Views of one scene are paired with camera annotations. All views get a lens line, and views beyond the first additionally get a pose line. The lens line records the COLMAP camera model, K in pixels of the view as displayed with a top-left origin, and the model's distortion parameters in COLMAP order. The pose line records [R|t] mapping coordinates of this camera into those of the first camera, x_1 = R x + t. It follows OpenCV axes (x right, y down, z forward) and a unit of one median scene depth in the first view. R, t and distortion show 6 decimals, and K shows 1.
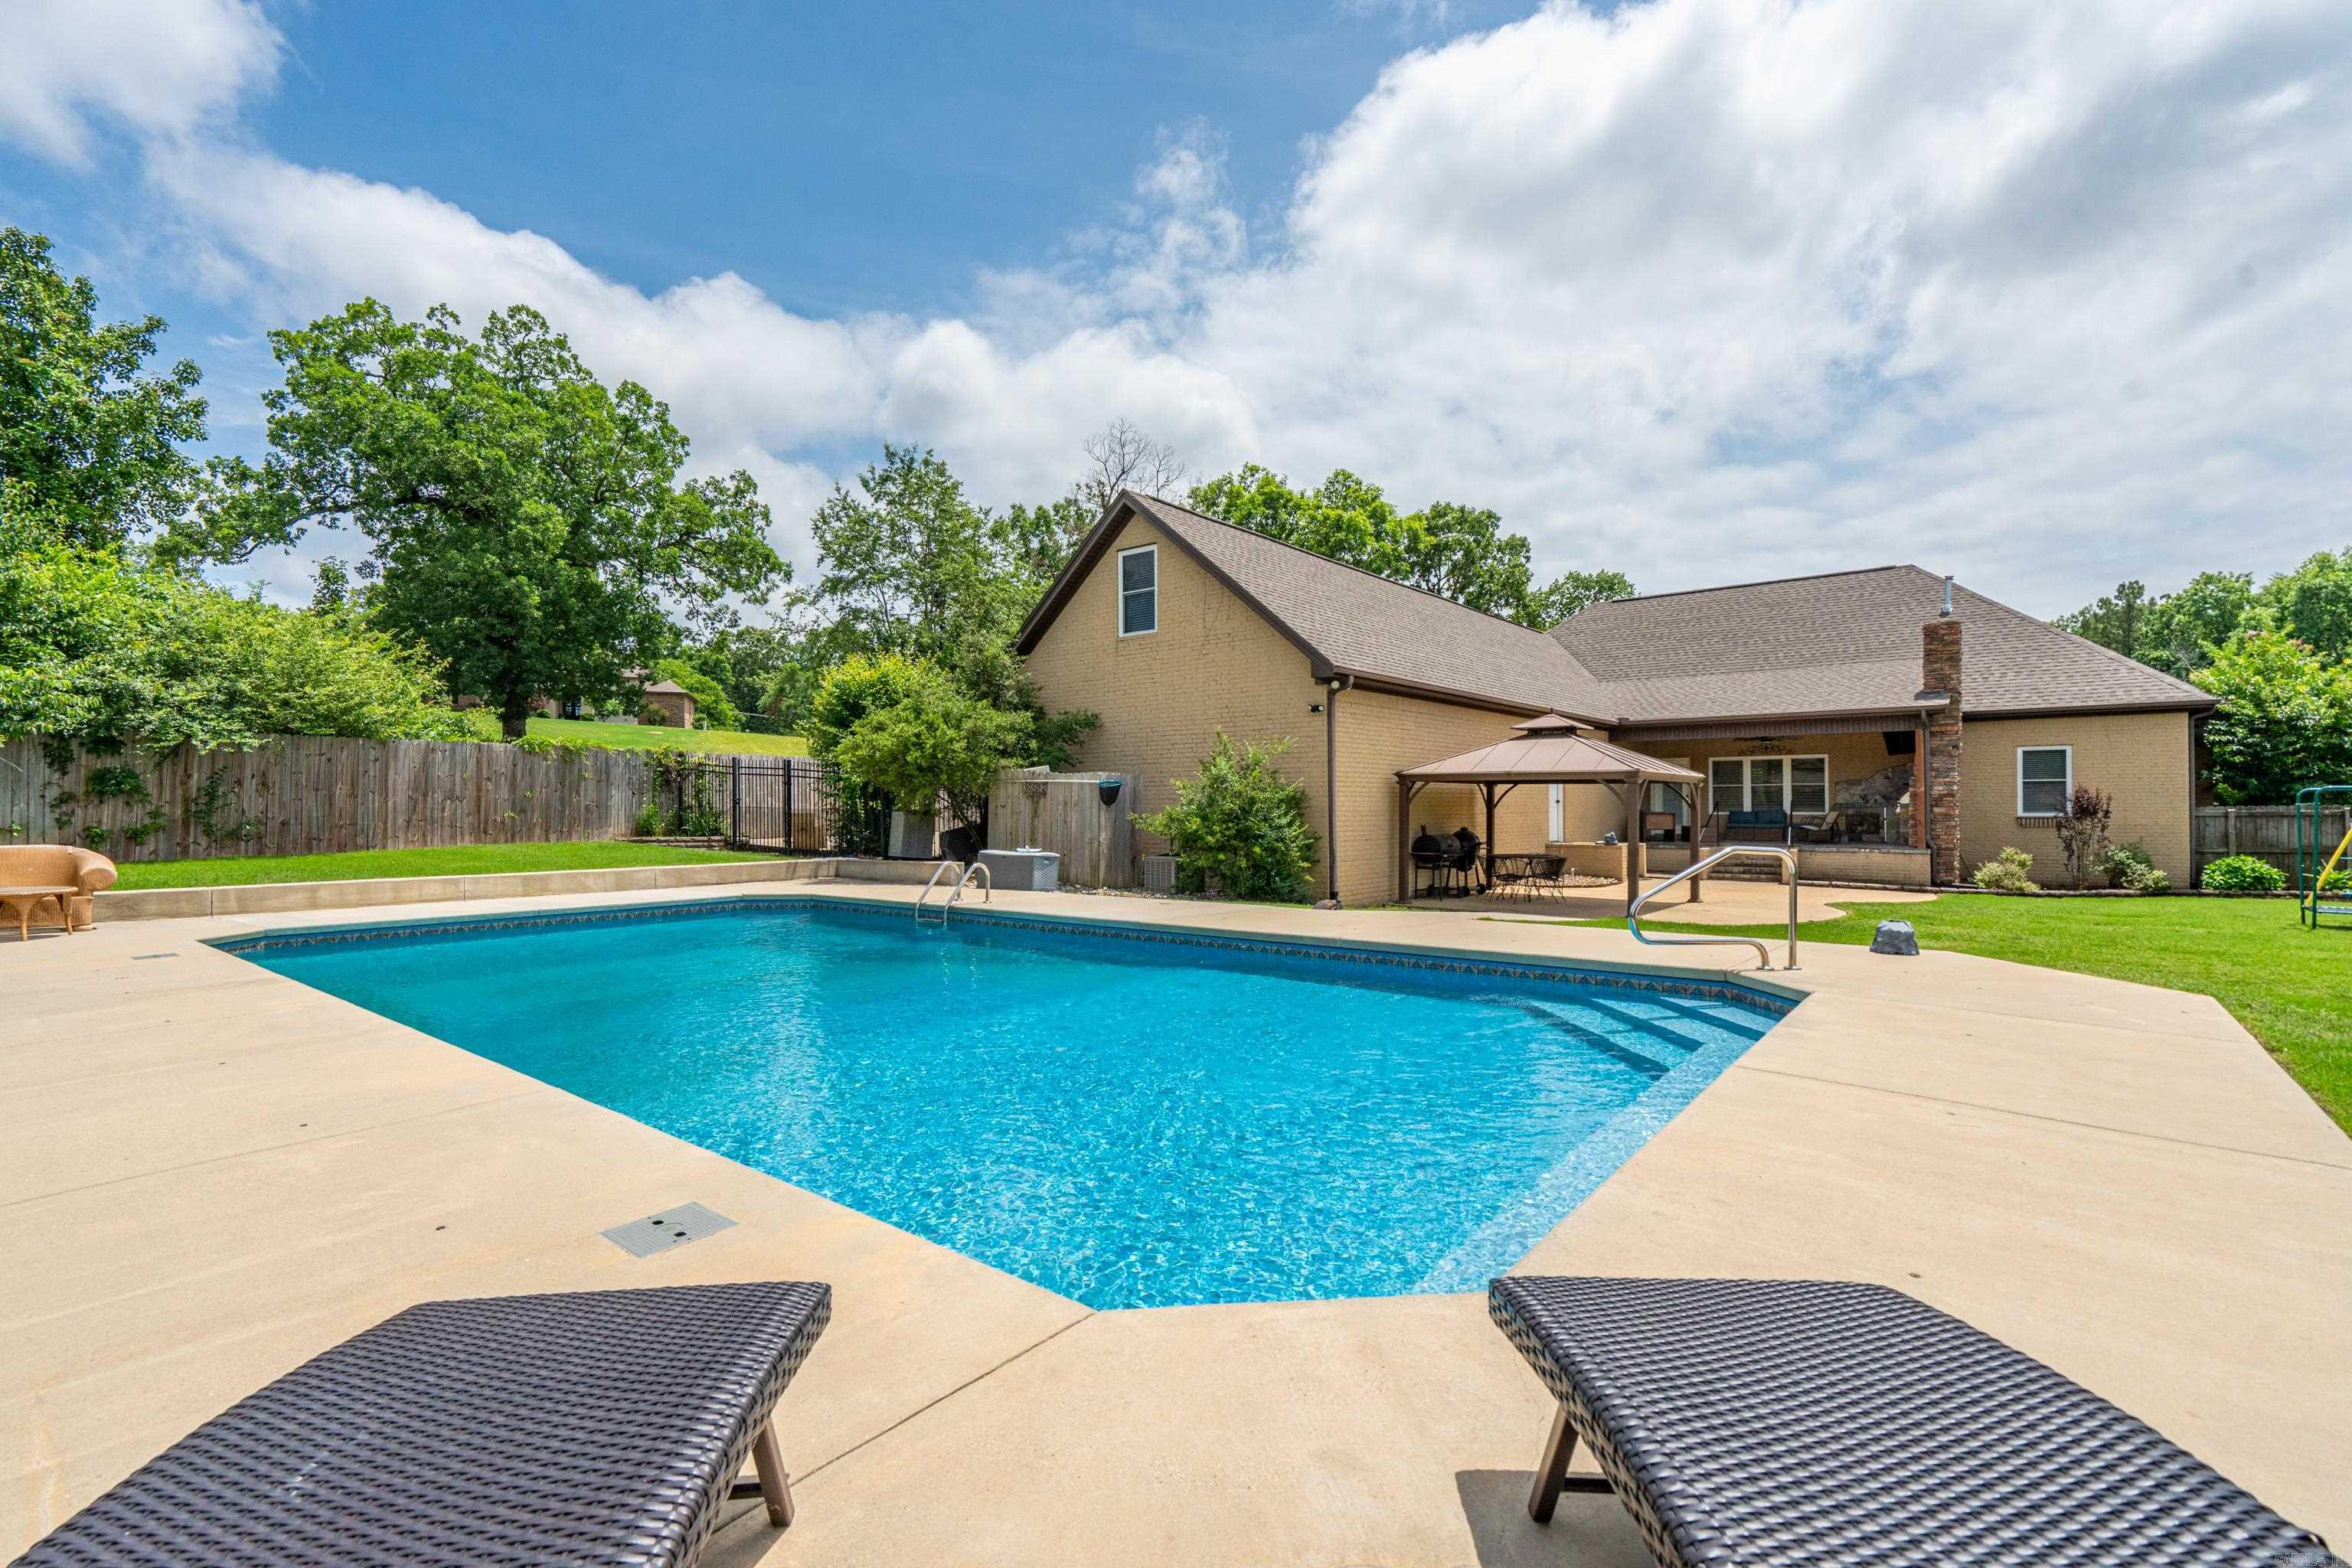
lens RADIAL K [[1071.5, 0, 1170.3], [0, 1071.5, 794.6], [0, 0, 1]] dist [0.000911, 0.000671]
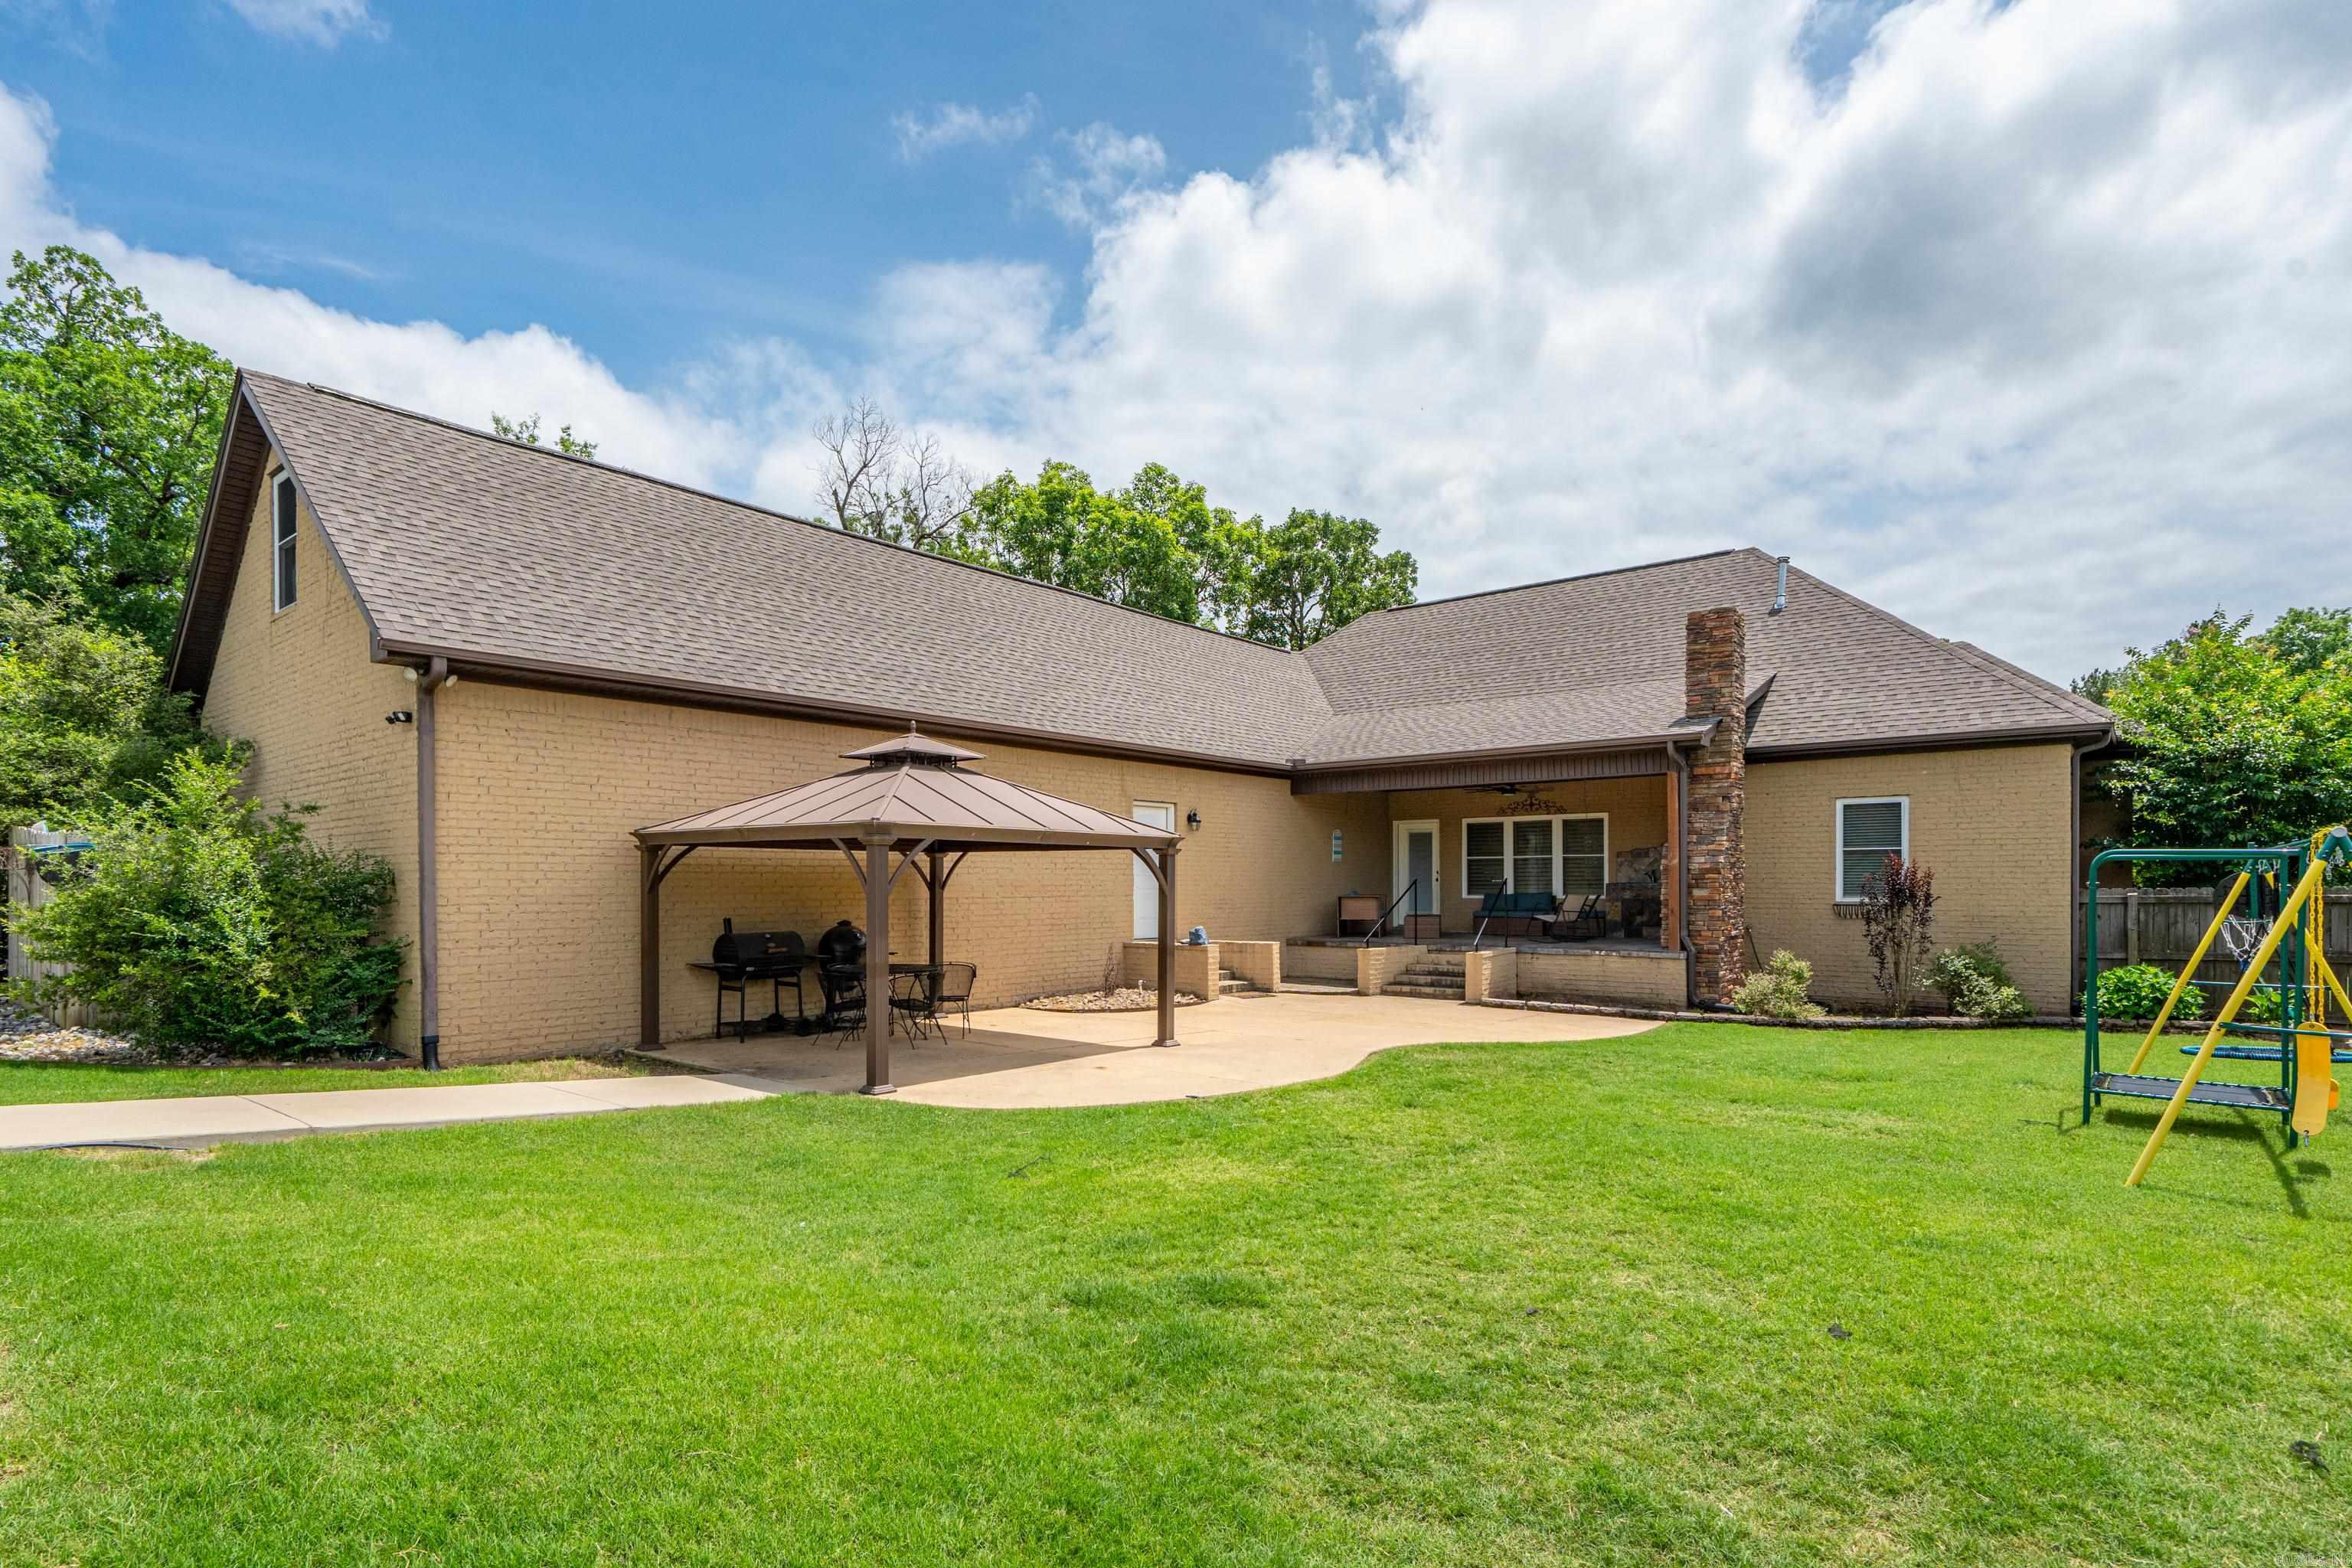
lens RADIAL K [[1169.6, 0, 1171.7], [0, 1169.6, 888.5], [0, 0, 1]] dist [0.000711, 0.000547]
pose [[0.999911, 0.000875, -0.013309, 0.482901], [-0.000688, 0.999901, 0.014071, 0.002009], [0.013320, -0.014061, 0.999812, 0.328934]]
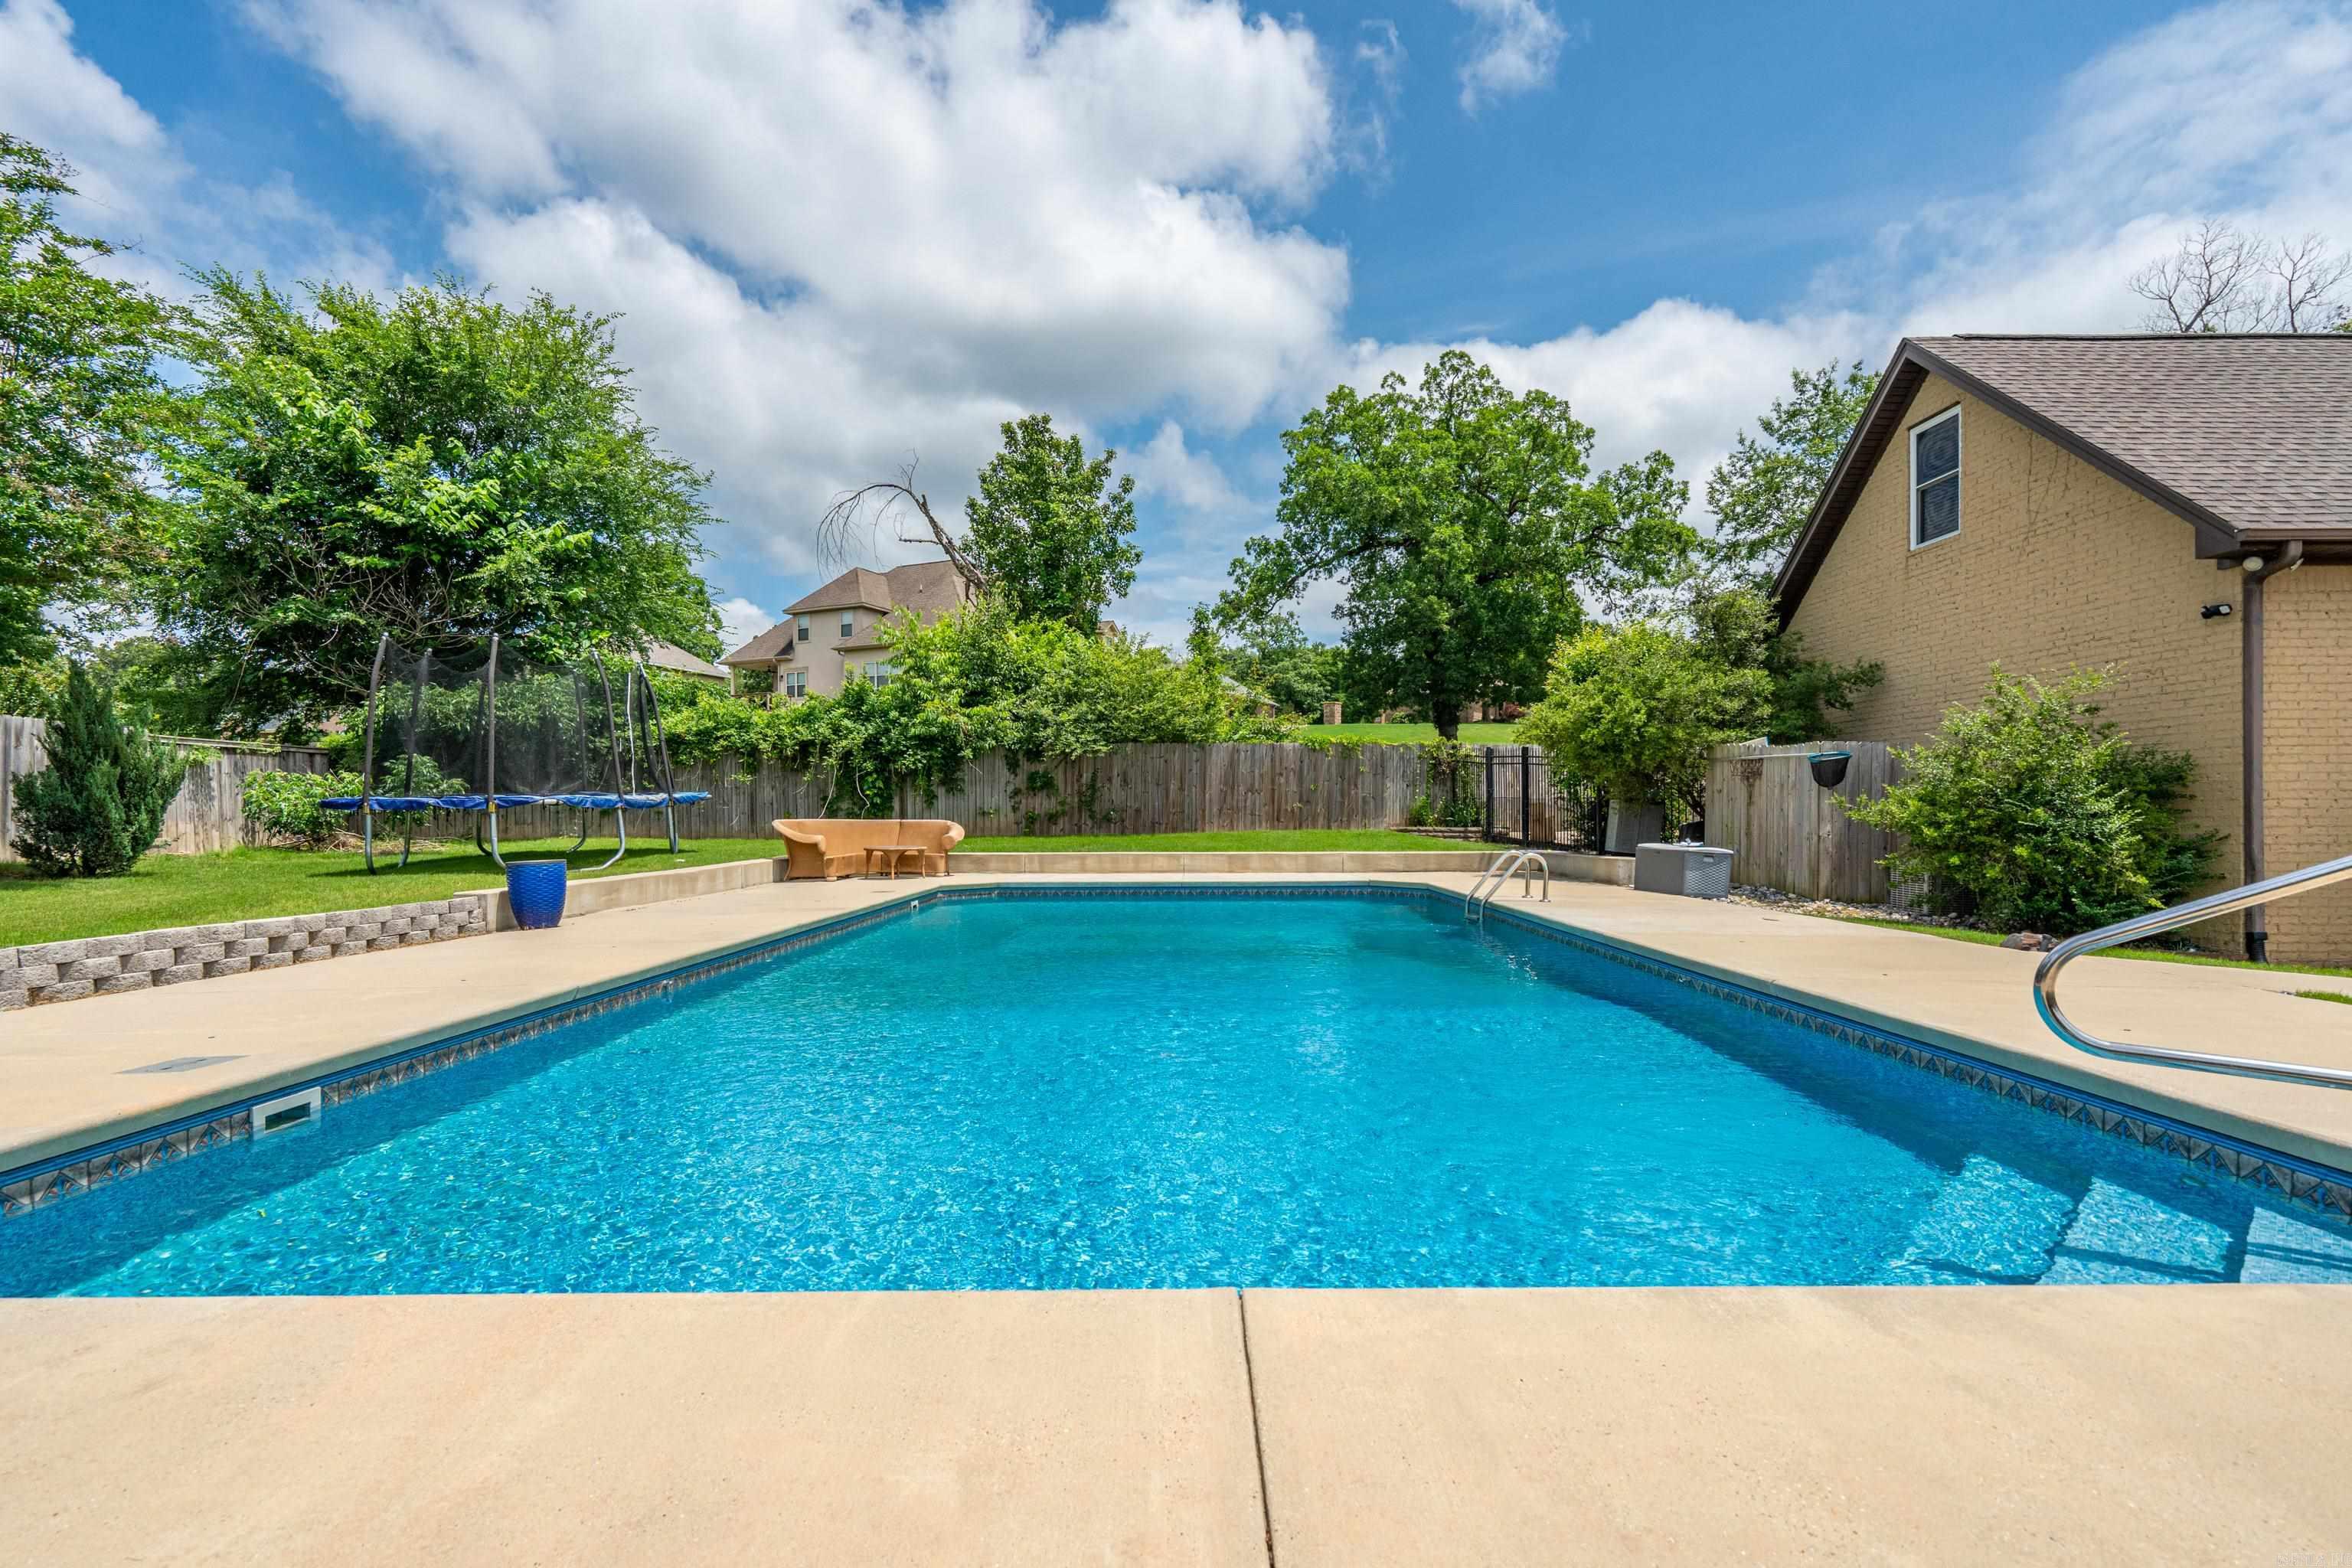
lens RADIAL K [[1088.9, 0, 1179.1], [0, 1088.9, 806.2], [0, 0, 1]] dist [0.001972, 0.000392]
pose [[0.623237, -0.003053, -0.782027, 0.214670], [0.008621, 0.999958, 0.002967, 0.015297], [0.781985, -0.008591, 0.623238, 0.175951]]
